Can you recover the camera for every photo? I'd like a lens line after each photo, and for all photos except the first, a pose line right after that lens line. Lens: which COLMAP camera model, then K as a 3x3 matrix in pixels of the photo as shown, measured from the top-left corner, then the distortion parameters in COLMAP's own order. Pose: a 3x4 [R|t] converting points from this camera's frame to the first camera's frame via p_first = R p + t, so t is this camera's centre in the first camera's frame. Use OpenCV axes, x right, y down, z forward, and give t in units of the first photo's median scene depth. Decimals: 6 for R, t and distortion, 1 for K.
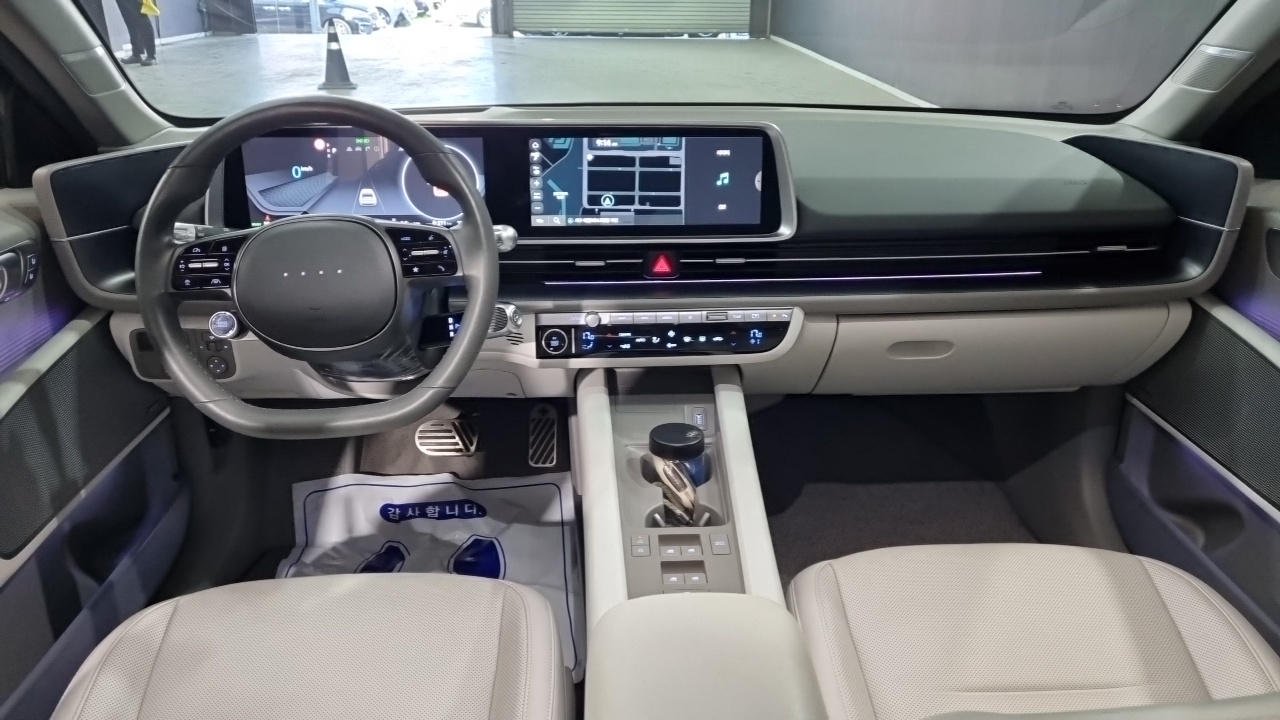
lens RADIAL K [[973.9, 0, 637.9], [0, 973.9, 362.5], [0, 0, 1]] dist [0.005410, -0.004693]
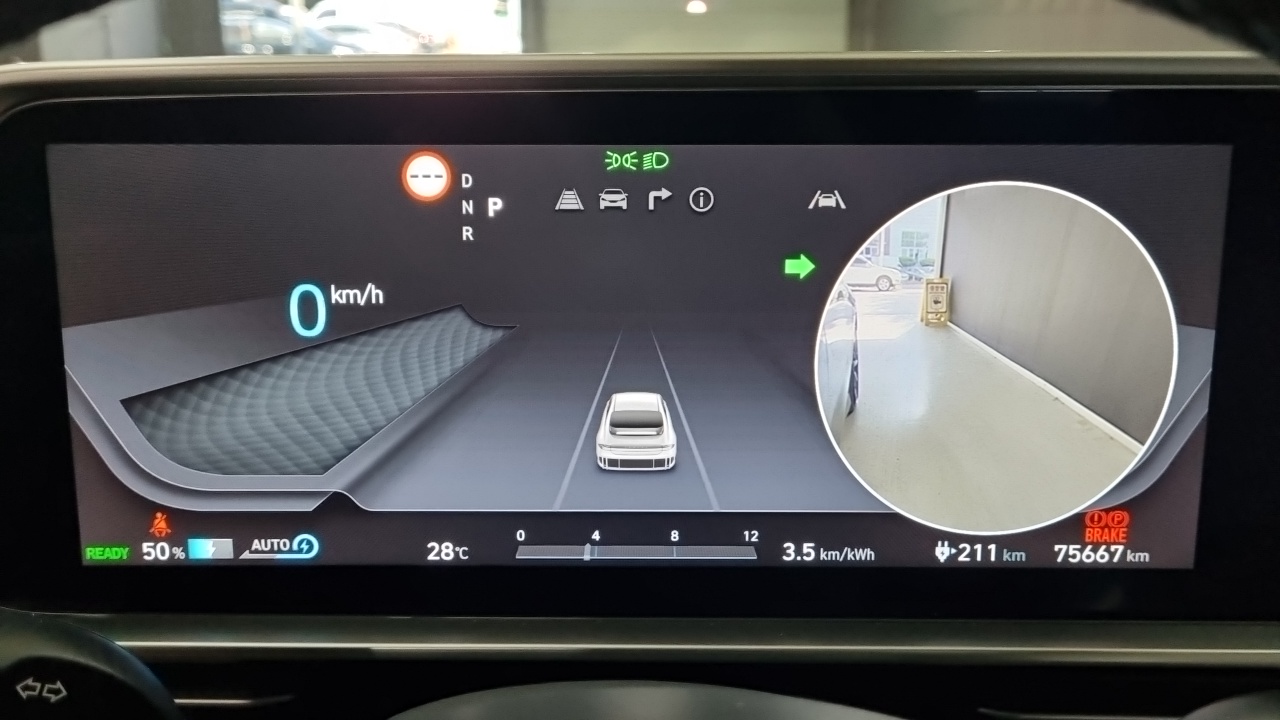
lens RADIAL K [[973.9, 0, 641.0], [0, 973.9, 362.2], [0, 0, 1]] dist [0.005410, -0.004693]
pose [[0.998923, 0.004632, -0.046169, -0.270361], [-0.012615, 0.984637, -0.174156, -0.149597], [0.044653, 0.174551, 0.983635, 0.802777]]
